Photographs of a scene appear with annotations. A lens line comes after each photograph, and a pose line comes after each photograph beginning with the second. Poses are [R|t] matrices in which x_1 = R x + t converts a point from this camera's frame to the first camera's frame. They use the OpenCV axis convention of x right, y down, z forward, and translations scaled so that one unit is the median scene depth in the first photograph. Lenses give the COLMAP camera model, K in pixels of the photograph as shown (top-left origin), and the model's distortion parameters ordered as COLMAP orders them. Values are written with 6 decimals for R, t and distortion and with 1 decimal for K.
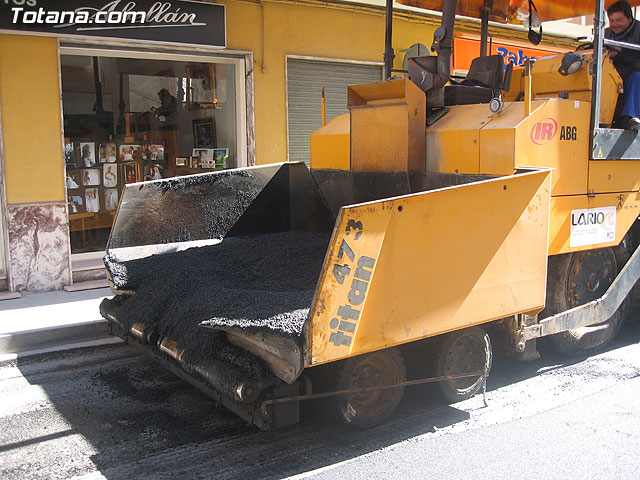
lens RADIAL K [[696.7, 0, 320.9], [0, 696.7, 247.0], [0, 0, 1]] dist [-0.098458, 0.000000]
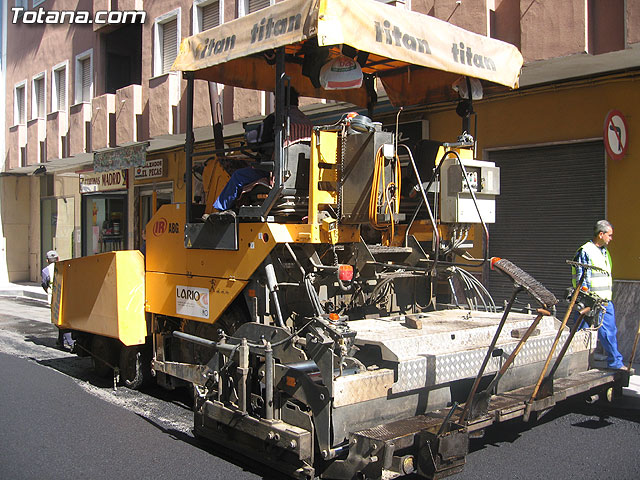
lens RADIAL K [[696.7, 0, 313.9], [0, 696.7, 237.0], [0, 0, 1]] dist [-0.098458, 0.000000]
pose [[0.113732, 0.013222, -0.993423, 1.681529], [-0.135098, 0.990830, -0.002279, -0.173998], [0.984283, 0.134469, 0.114475, 1.065288]]
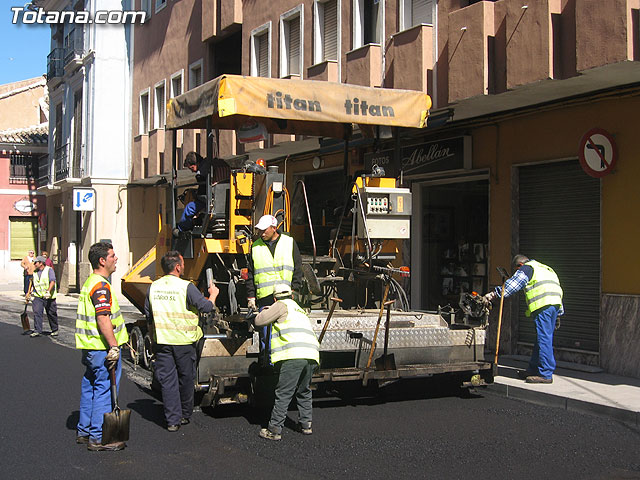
lens RADIAL K [[921.9, 0, 320.8], [0, 921.9, 241.1], [0, 0, 1]] dist [-0.088683, 0.000000]
pose [[-0.163597, -0.000157, -0.986527, 2.401886], [-0.135730, 0.990494, 0.022351, -0.249719], [0.977146, 0.137558, -0.162063, 1.596964]]
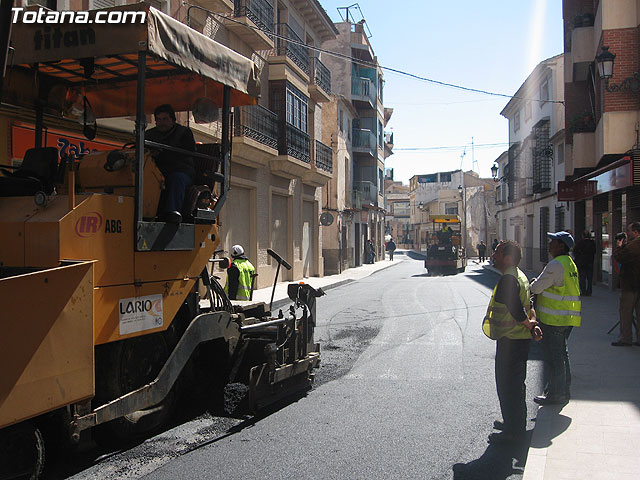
lens RADIAL K [[696.7, 0, 313.2], [0, 696.7, 249.7], [0, 0, 1]] dist [-0.098458, 0.000000]
pose [[0.834755, -0.002043, 0.550618, 0.031779], [0.069165, 0.992462, -0.101174, -0.001712], [-0.546261, 0.122539, 0.828603, -0.039671]]
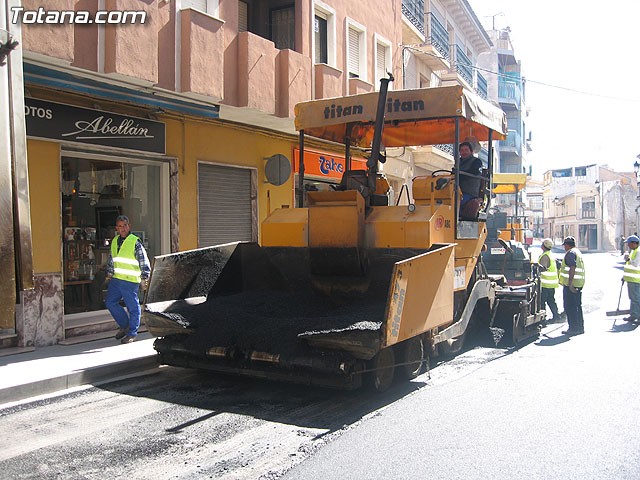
lens RADIAL K [[696.7, 0, 319.5], [0, 696.7, 245.8], [0, 0, 1]] dist [-0.098458, 0.000000]
pose [[0.913313, -0.002688, 0.407250, -0.627760], [0.051177, 0.992809, -0.108219, 0.061503], [-0.404031, 0.119679, 0.906883, -0.447581]]
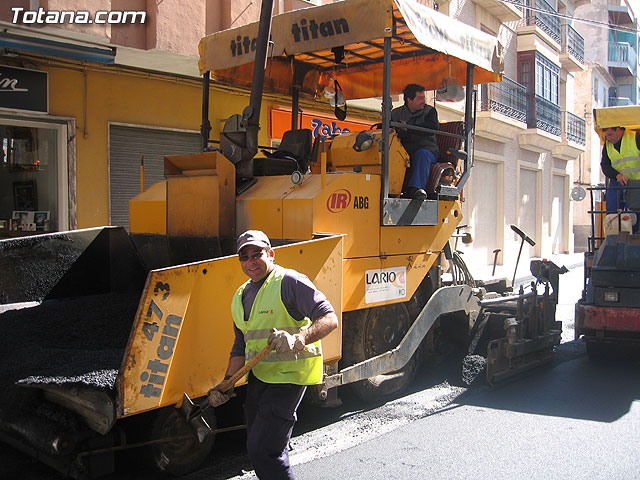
lens RADIAL K [[696.7, 0, 316.8], [0, 696.7, 249.5], [0, 0, 1]] dist [-0.098458, 0.000000]
pose [[0.972345, -0.001669, 0.233542, 0.019796], [0.021088, 0.996517, -0.080676, 0.002431], [-0.232594, 0.083370, 0.968994, -0.087977]]
